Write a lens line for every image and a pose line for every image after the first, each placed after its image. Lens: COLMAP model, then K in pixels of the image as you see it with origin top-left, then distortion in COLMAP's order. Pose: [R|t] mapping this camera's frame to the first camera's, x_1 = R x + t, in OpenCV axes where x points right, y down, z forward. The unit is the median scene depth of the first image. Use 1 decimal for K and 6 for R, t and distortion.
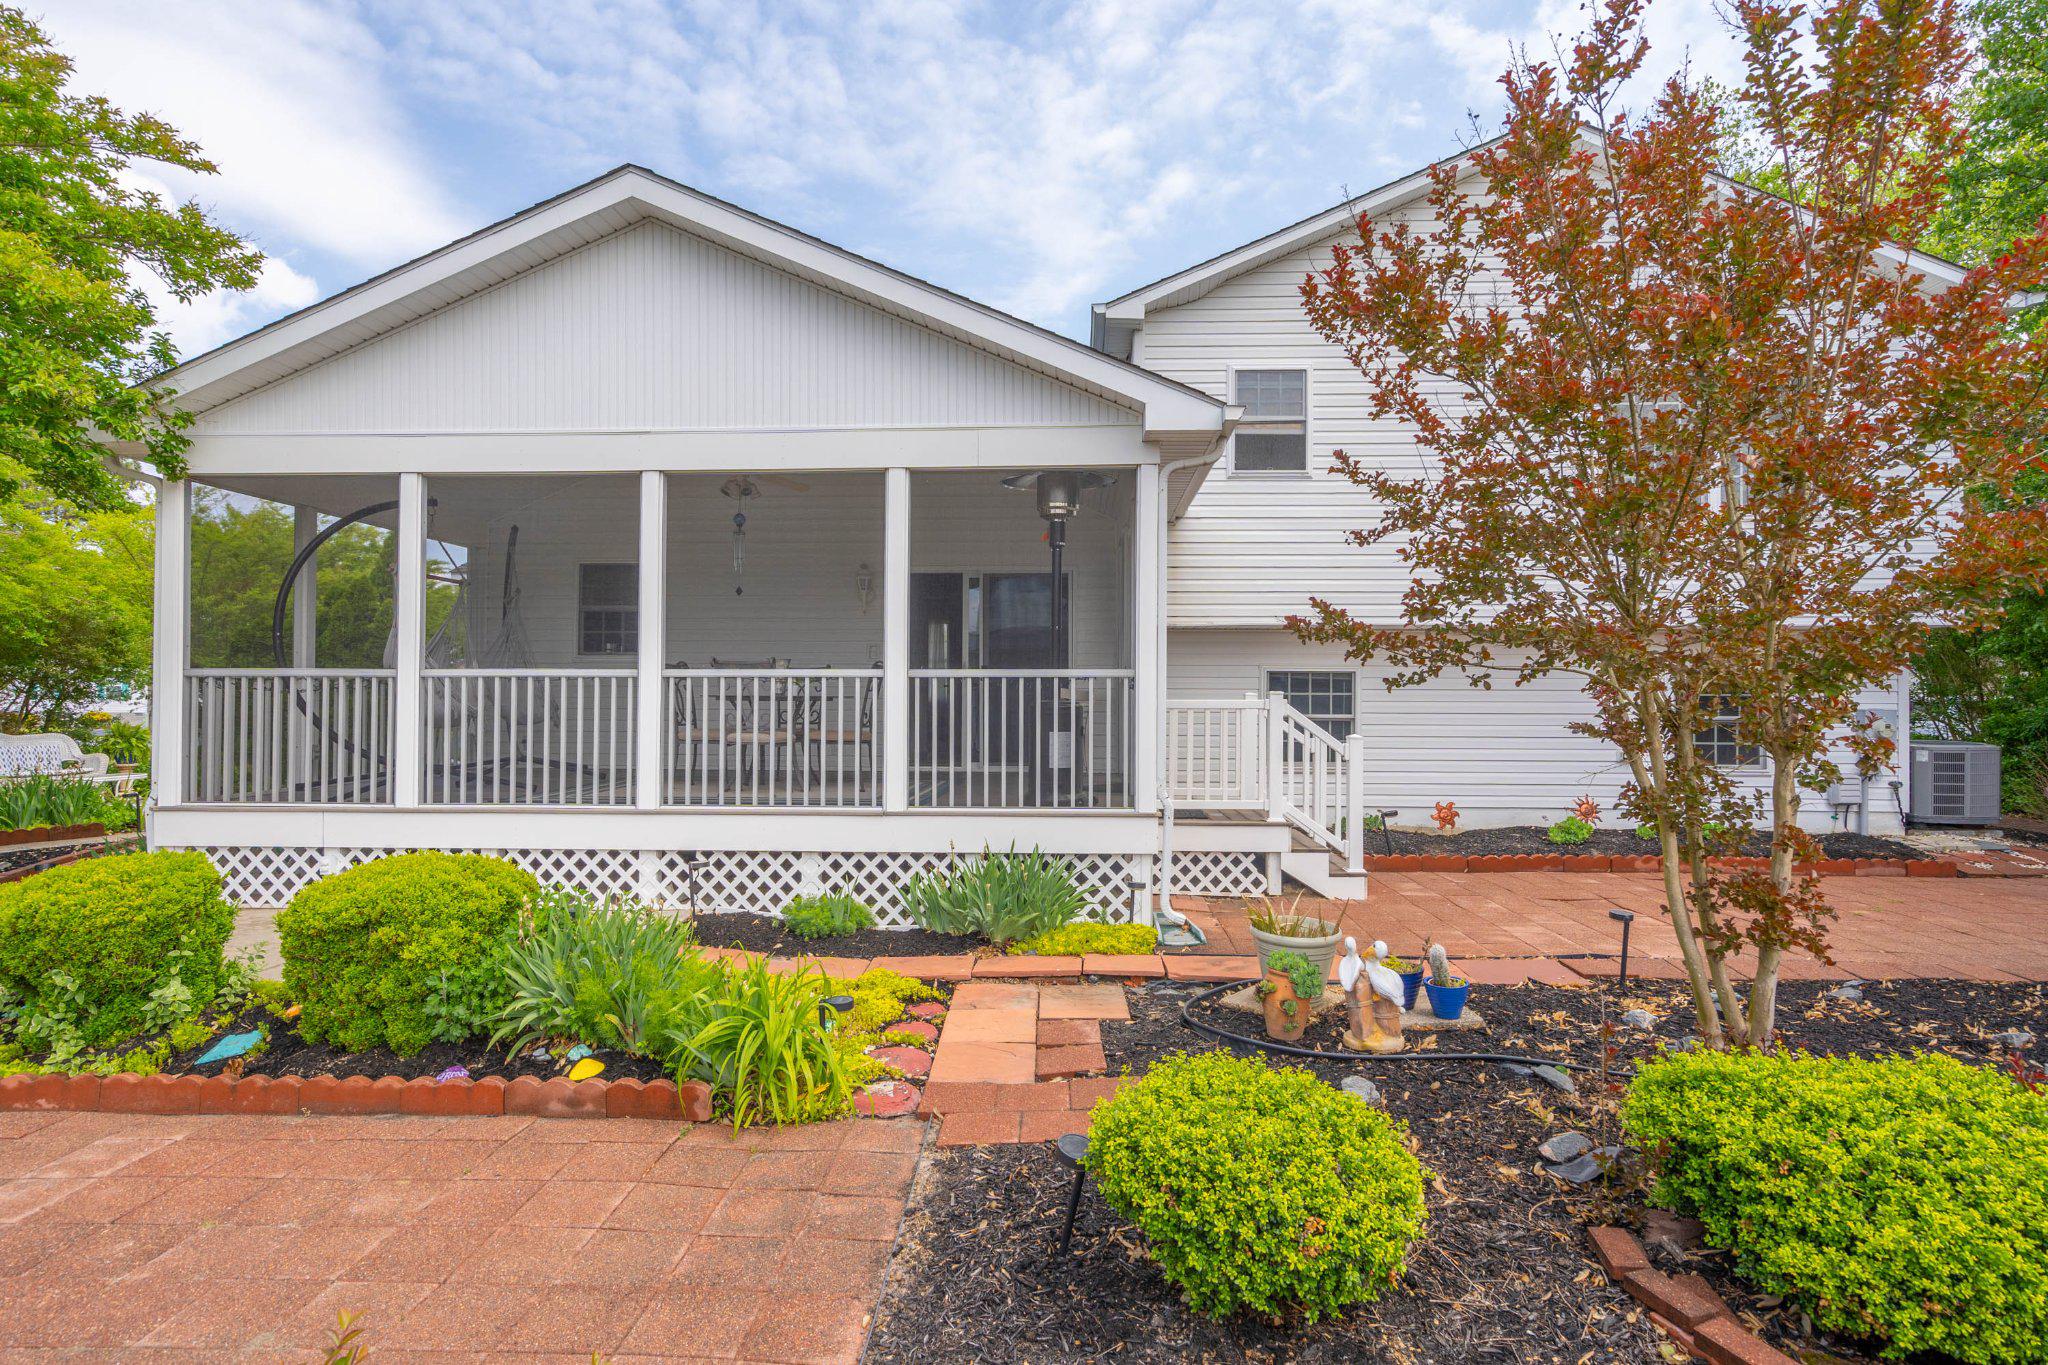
lens RADIAL K [[1132.3, 0, 1024.0], [0, 1132.3, 682.5], [0, 0, 1]] dist [-0.001872, -0.000494]
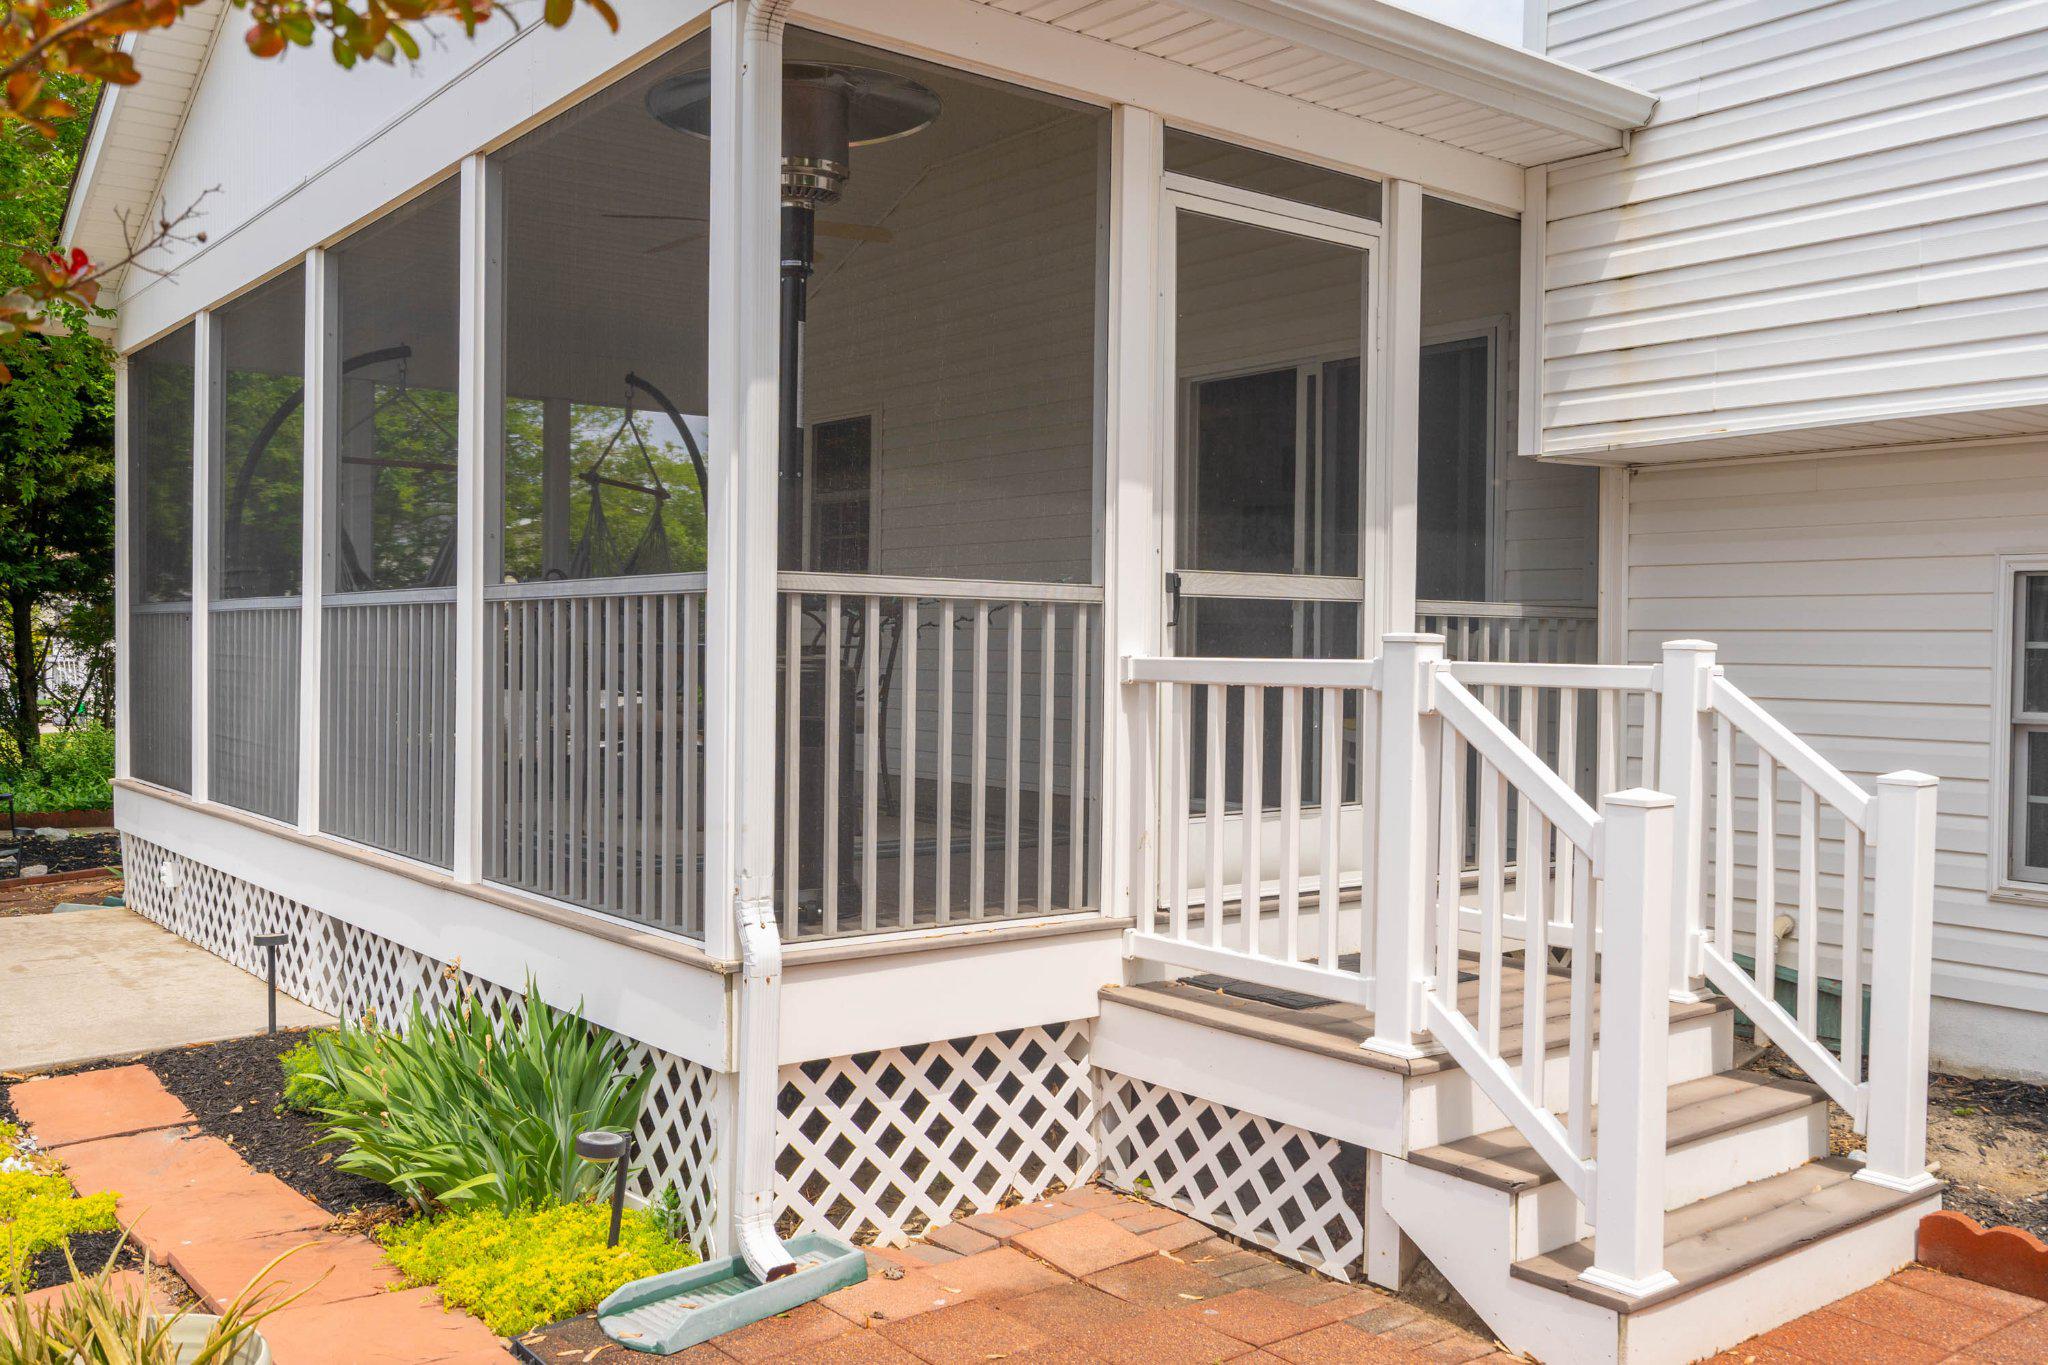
lens RADIAL K [[1761.0, 0, 1024.0], [0, 1761.0, 682.5], [0, 0, 1]] dist [-0.010320, -0.003363]
pose [[0.646719, 0.022875, -0.762385, 0.462421], [0.000726, 0.999531, 0.030607, 0.005223], [0.762728, -0.020348, 0.646399, 0.540512]]
